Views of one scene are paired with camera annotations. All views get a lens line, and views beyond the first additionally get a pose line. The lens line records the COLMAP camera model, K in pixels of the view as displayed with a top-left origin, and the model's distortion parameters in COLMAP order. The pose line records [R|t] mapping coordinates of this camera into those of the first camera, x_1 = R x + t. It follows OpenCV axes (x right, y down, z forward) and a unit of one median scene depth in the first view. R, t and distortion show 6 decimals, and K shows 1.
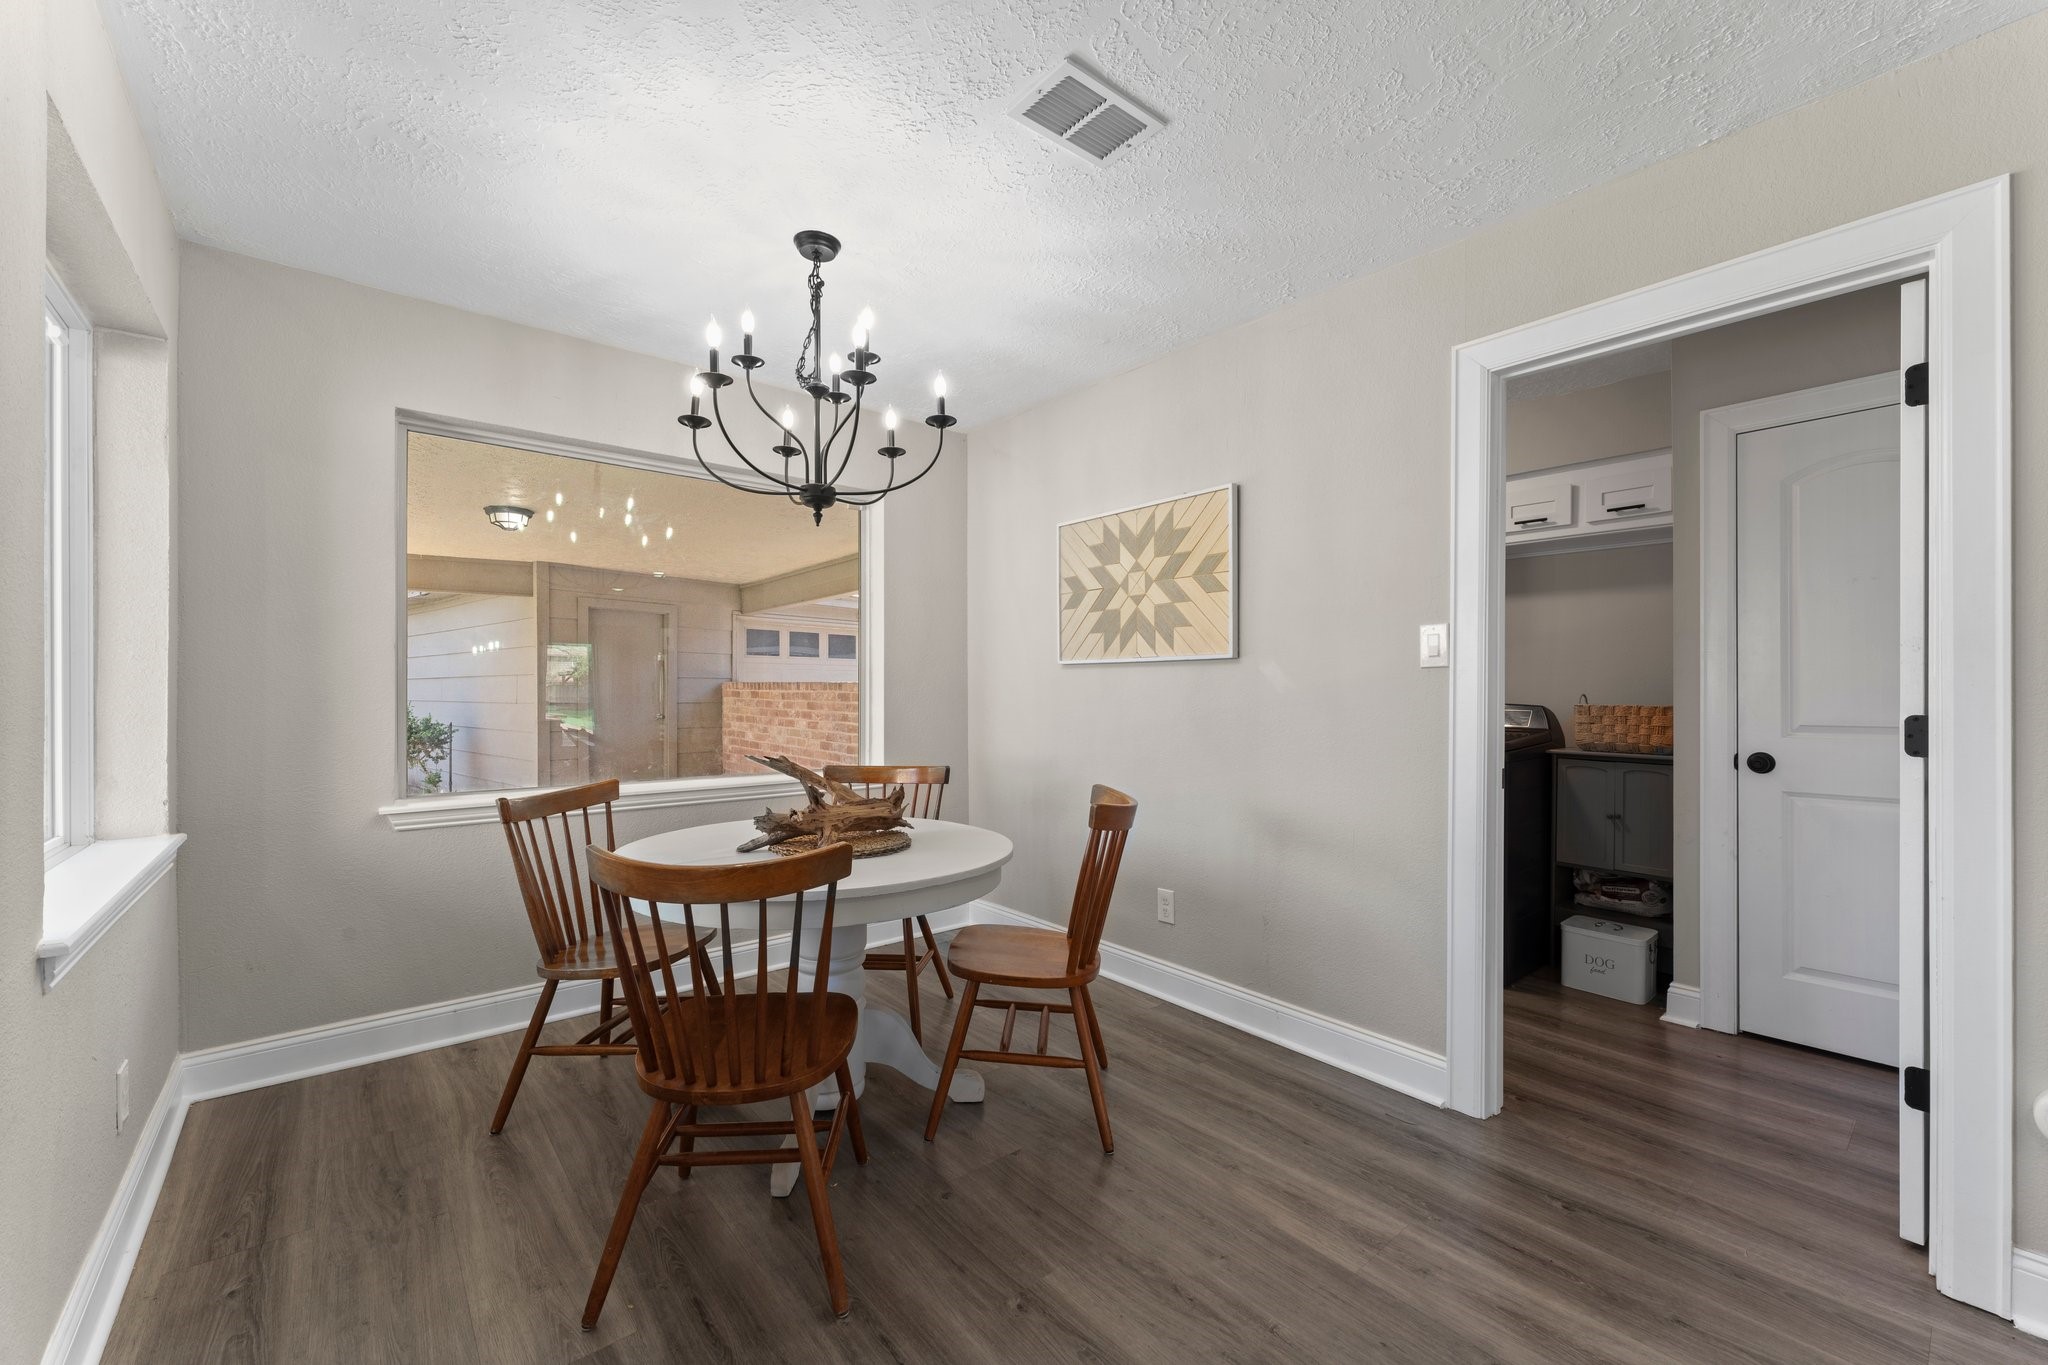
lens RADIAL K [[817.8, 0, 1022.7], [0, 817.8, 690.5], [0, 0, 1]] dist [0.007394, -0.000039]
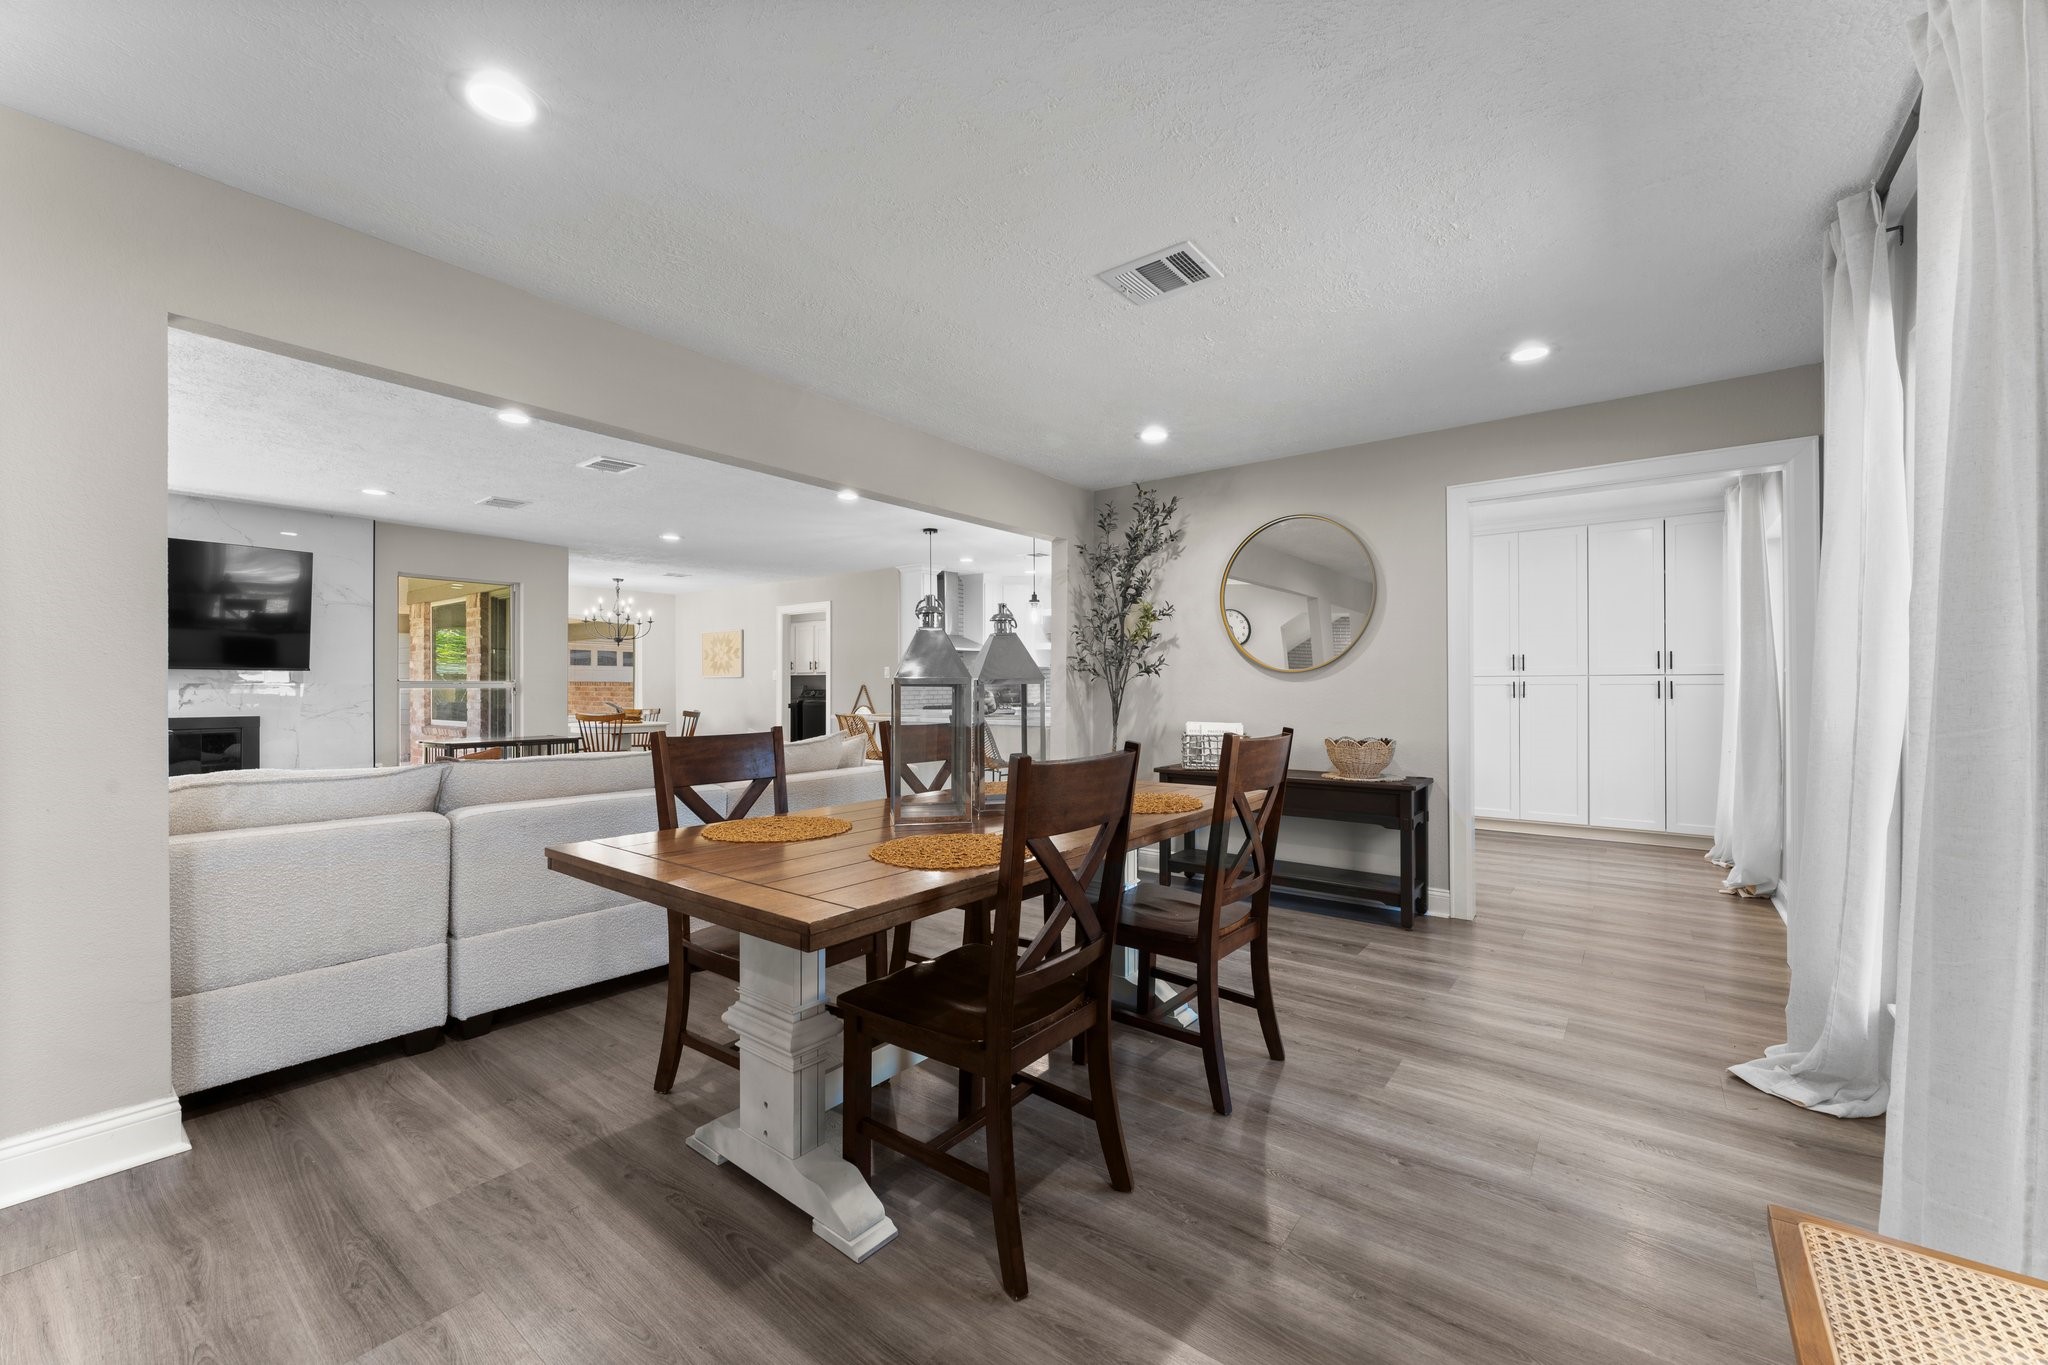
lens RADIAL K [[817.8, 0, 1033.0], [0, 817.8, 679.9], [0, 0, 1]] dist [0.007394, -0.000039]
pose [[0.971422, 0.000421, 0.237360, 0.525564], [-0.000676, 0.999999, 0.000993, -0.025885], [-0.237360, -0.001125, 0.971421, -2.302763]]
